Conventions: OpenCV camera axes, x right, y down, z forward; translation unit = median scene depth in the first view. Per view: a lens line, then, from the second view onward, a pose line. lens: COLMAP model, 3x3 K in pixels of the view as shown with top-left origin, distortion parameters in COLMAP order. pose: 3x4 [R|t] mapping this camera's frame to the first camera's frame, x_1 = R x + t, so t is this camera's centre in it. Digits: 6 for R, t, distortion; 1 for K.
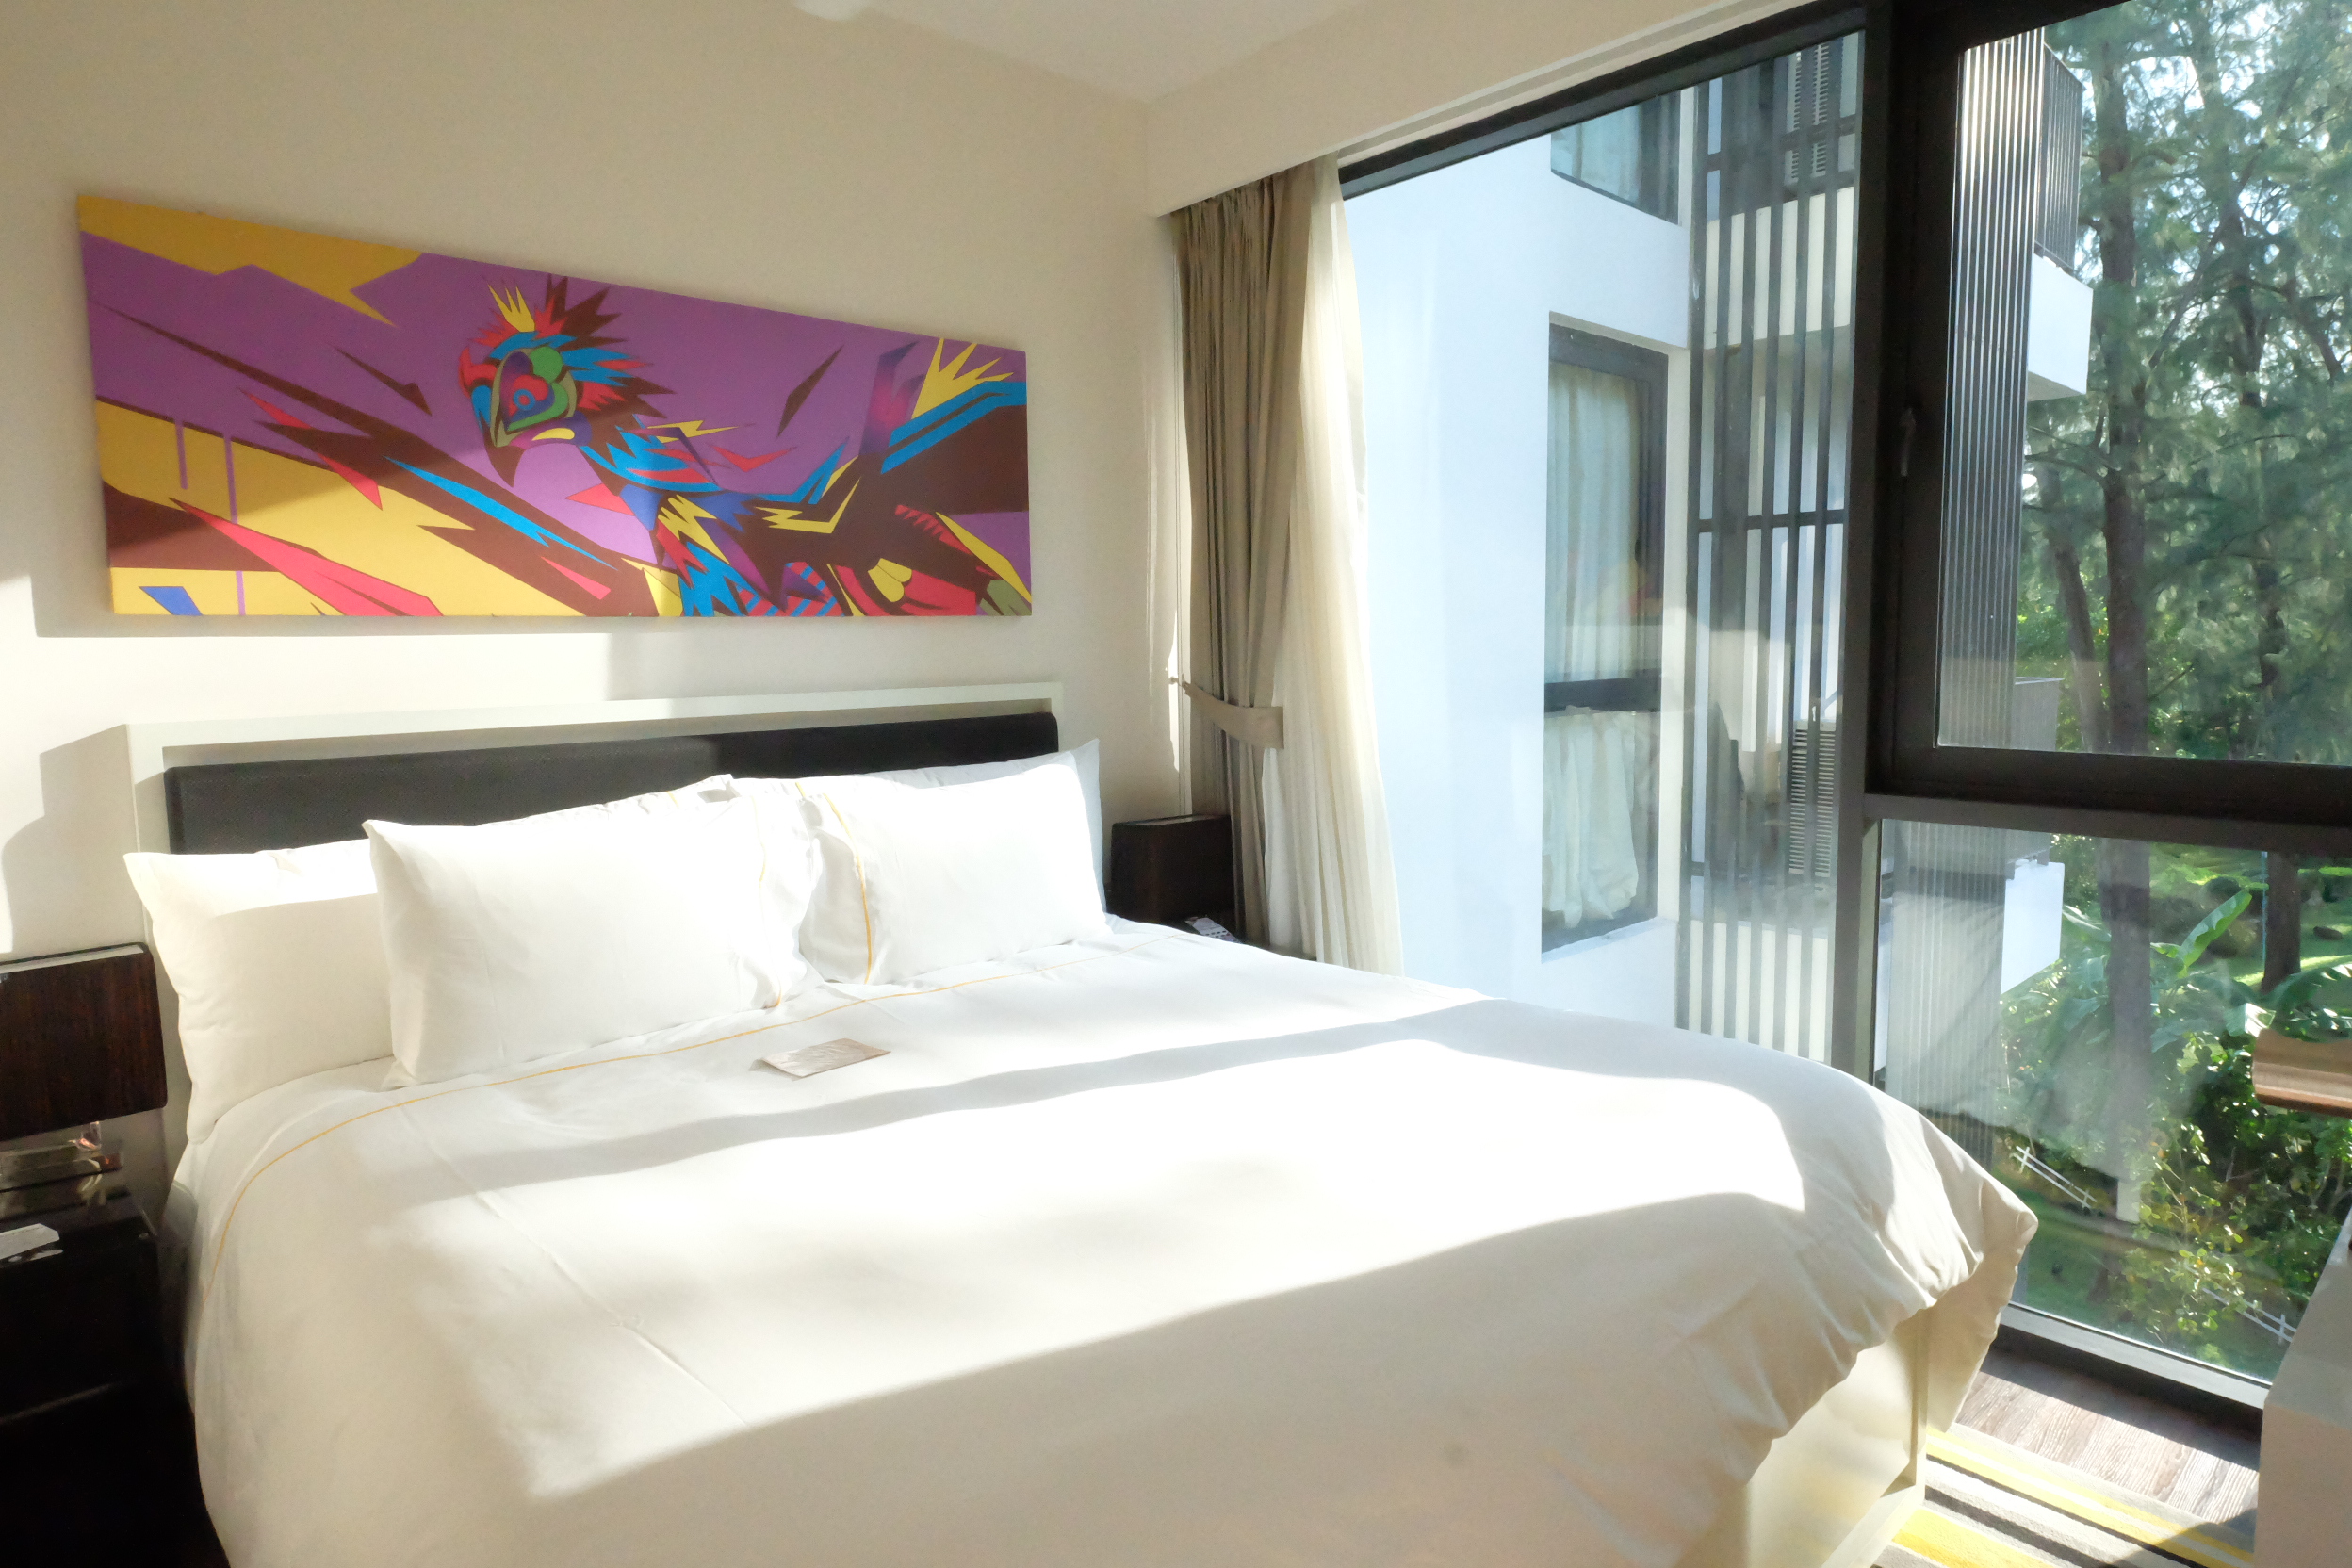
lens RADIAL K [[1332.6, 0, 1174.0], [0, 1332.6, 767.9], [0, 0, 1]] dist [-0.003424, 0.001971]
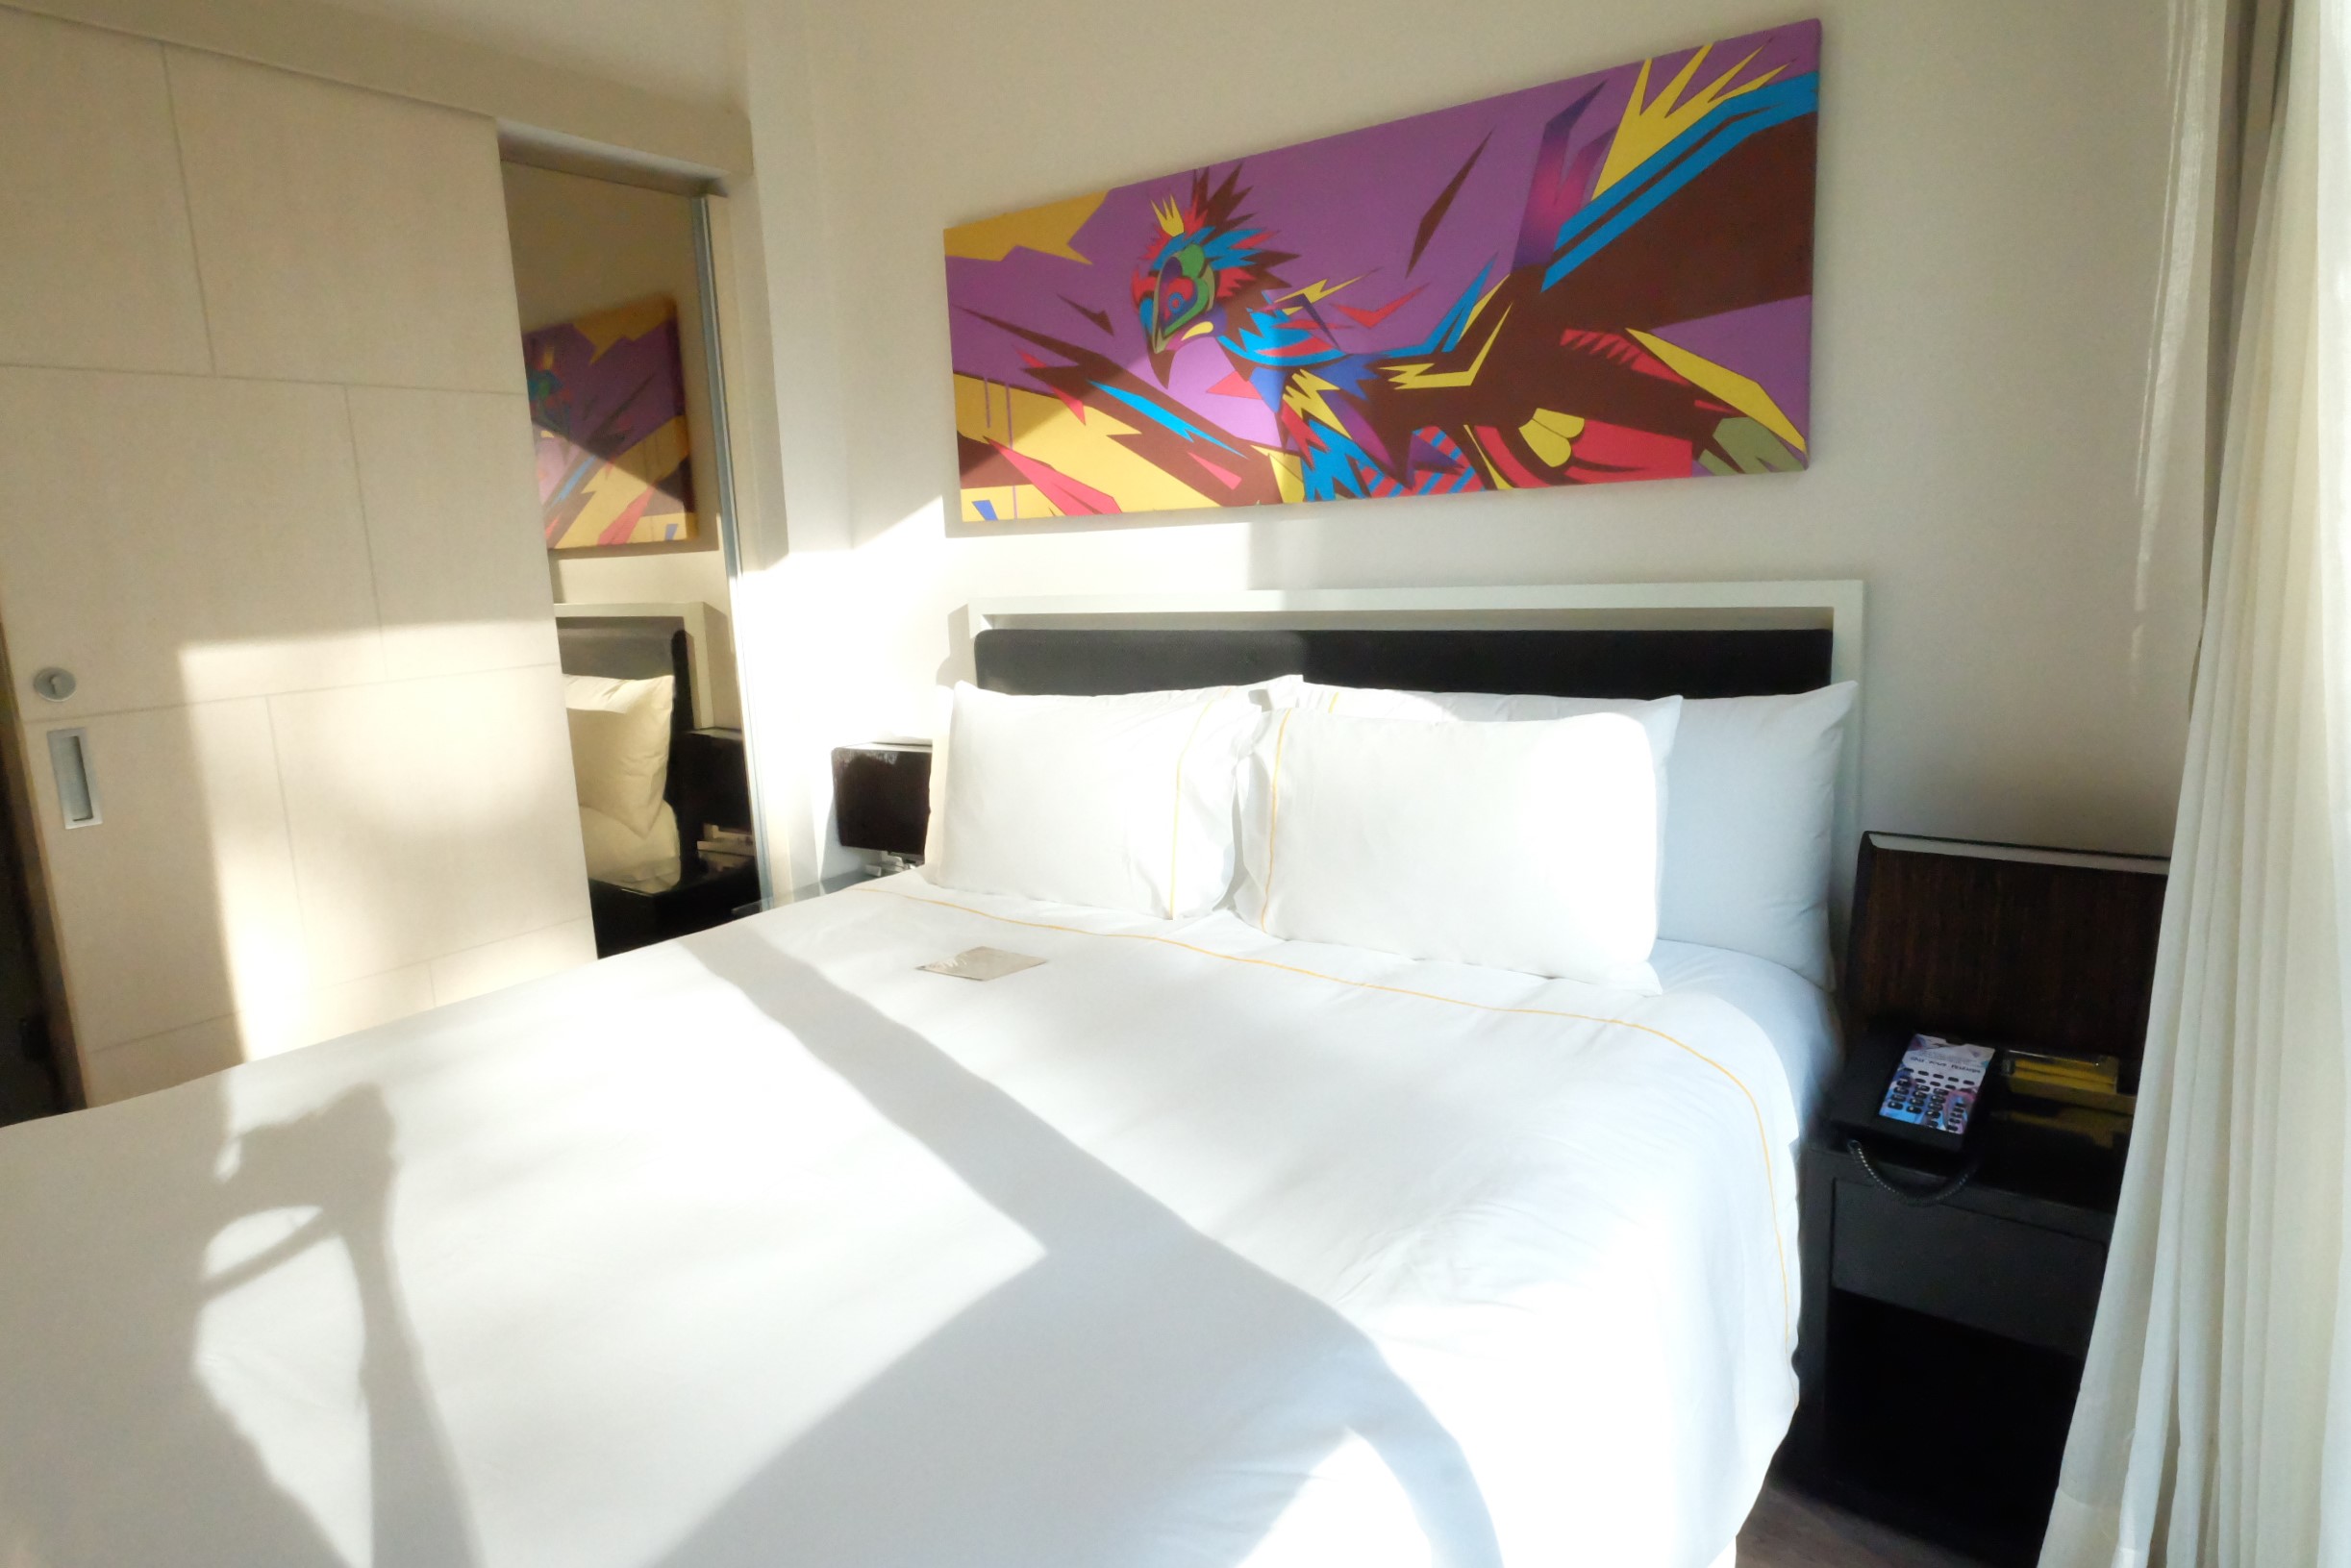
lens RADIAL K [[1331.9, 0, 1173.5], [0, 1331.9, 767.9], [0, 0, 1]] dist [-0.003424, 0.001971]
pose [[0.198824, 0.165964, -0.965880, 0.554452], [-0.057501, 0.985835, 0.157556, -0.072595], [0.978347, 0.024213, 0.205551, 0.732379]]
